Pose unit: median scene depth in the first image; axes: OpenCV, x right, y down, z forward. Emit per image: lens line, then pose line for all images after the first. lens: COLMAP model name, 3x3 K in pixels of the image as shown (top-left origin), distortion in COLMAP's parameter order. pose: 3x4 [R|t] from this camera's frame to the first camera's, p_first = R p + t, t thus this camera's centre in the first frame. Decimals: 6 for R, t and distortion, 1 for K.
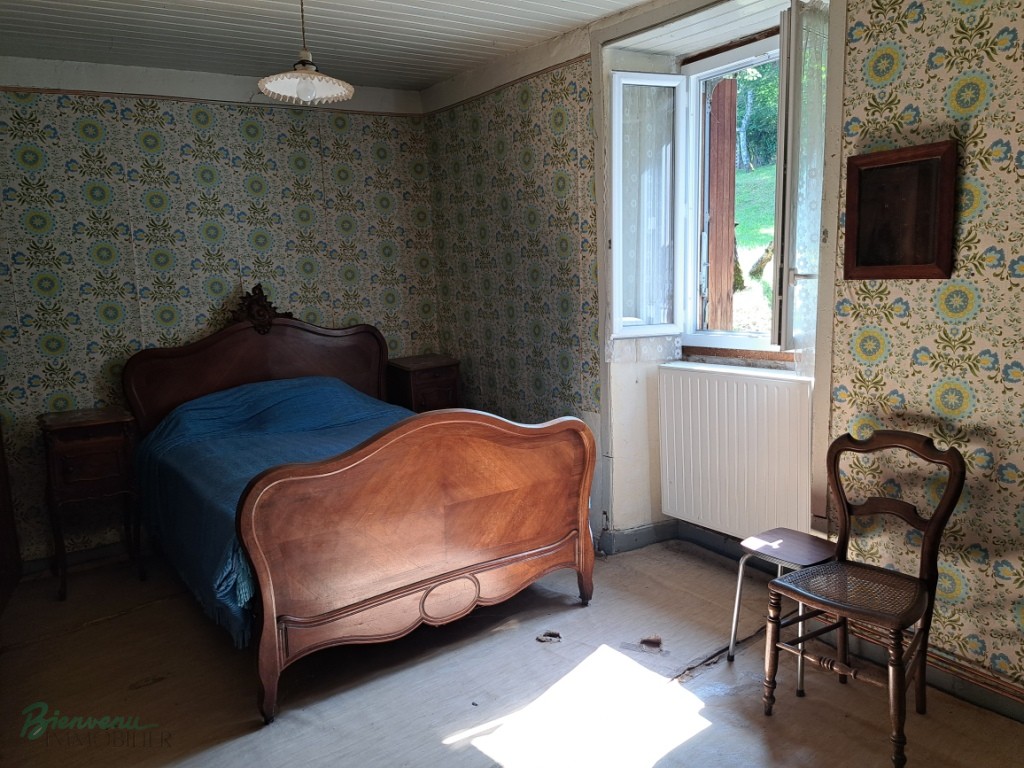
lens RADIAL K [[731.8, 0, 517.1], [0, 731.8, 393.2], [0, 0, 1]] dist [0.038037, -0.010101]
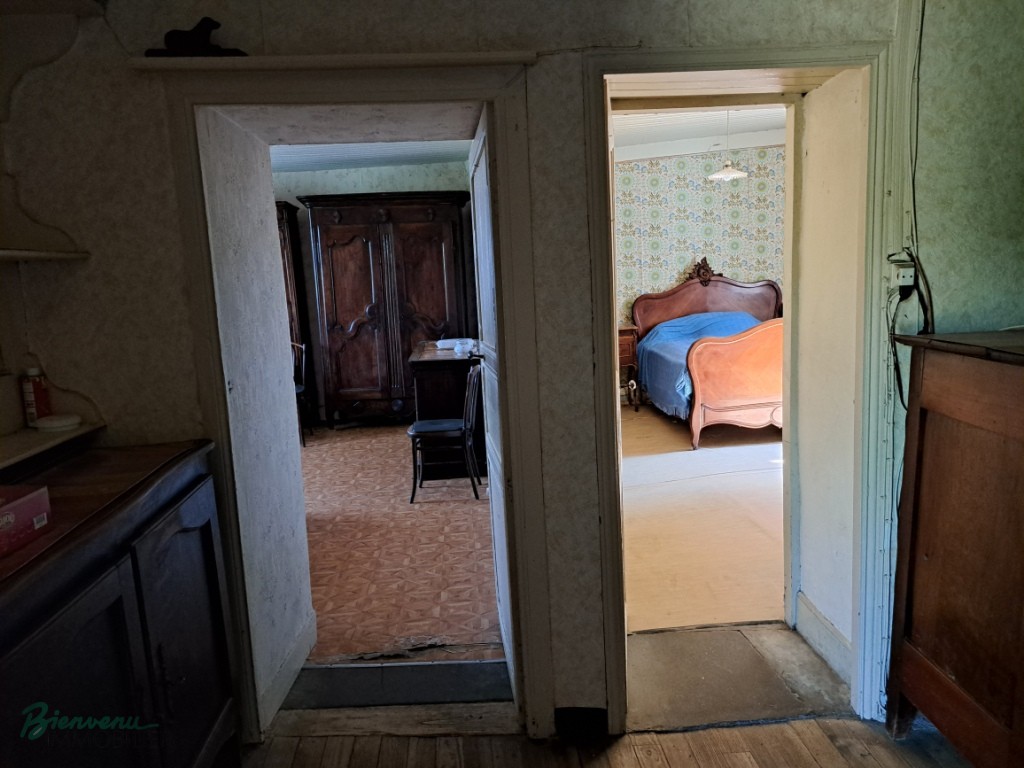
lens RADIAL K [[731.8, 0, 505.6], [0, 731.8, 393.5], [0, 0, 1]] dist [0.038037, -0.010101]
pose [[0.823762, 0.073776, -0.562115, 0.273025], [-0.052387, 0.997160, 0.054103, 0.108441], [0.564510, -0.015120, 0.825288, -0.736174]]
